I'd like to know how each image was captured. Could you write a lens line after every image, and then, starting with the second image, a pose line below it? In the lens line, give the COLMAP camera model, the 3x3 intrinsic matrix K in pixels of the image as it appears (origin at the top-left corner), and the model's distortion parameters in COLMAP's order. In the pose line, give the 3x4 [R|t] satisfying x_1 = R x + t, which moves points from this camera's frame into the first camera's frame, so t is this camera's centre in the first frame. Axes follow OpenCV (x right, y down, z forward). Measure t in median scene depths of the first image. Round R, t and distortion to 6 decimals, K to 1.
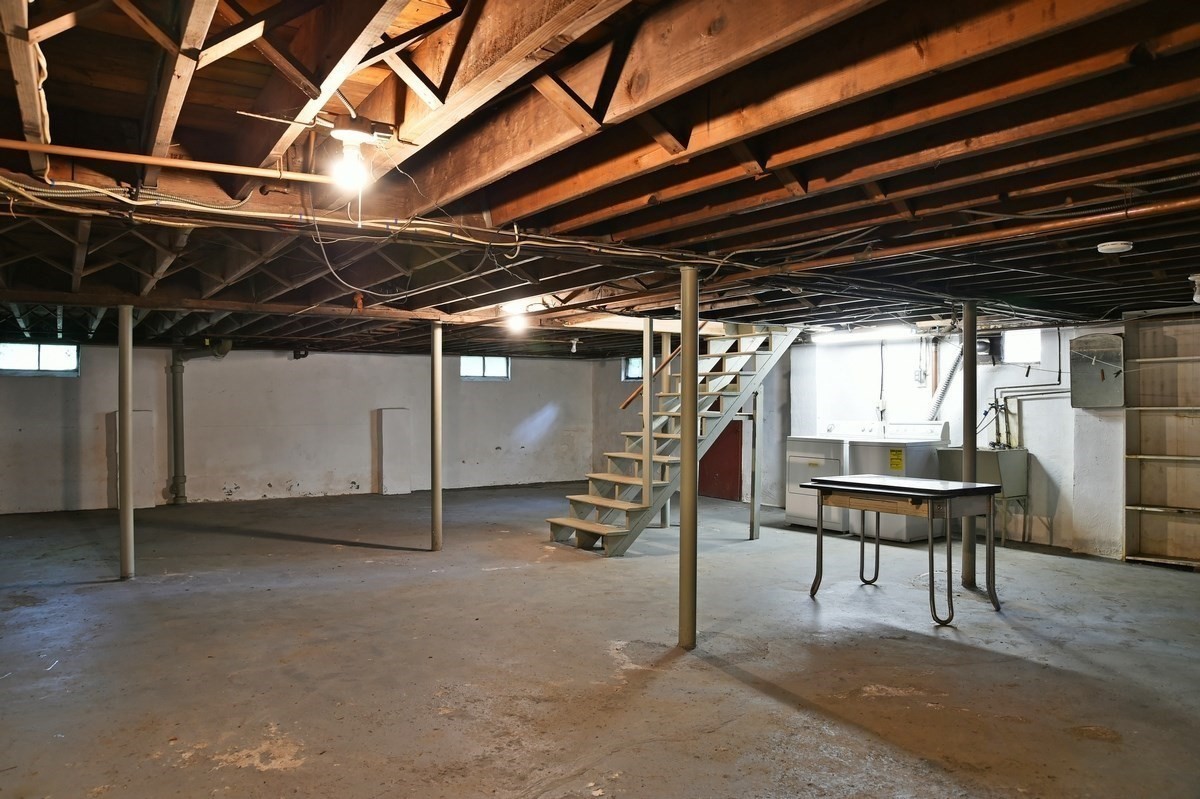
lens RADIAL K [[833.6, 0, 591.3], [0, 833.6, 403.3], [0, 0, 1]] dist [-0.124248, 0.086922]
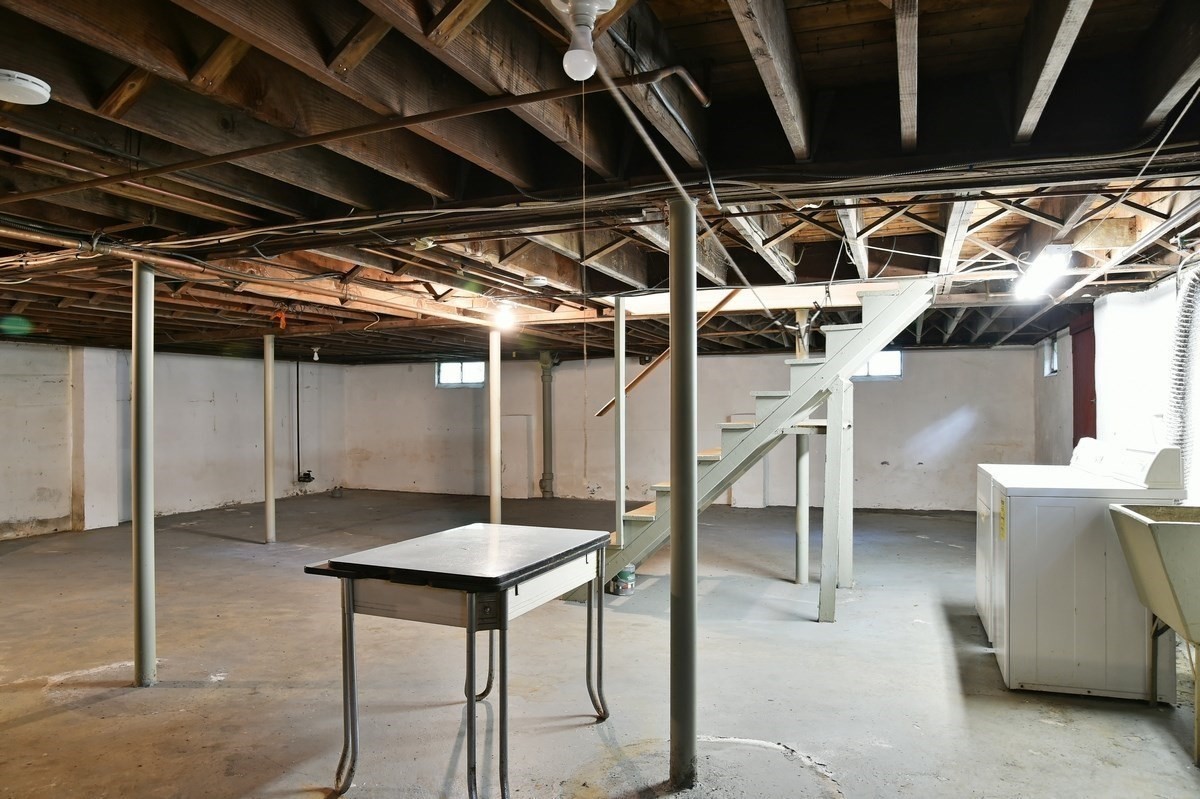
lens RADIAL K [[833.6, 0, 591.3], [0, 833.6, 403.3], [0, 0, 1]] dist [-0.124248, 0.086922]
pose [[0.587434, -0.005384, -0.809254, 0.671928], [0.003035, 0.999985, -0.004449, -0.003445], [0.809266, 0.000157, 0.587442, 0.531107]]
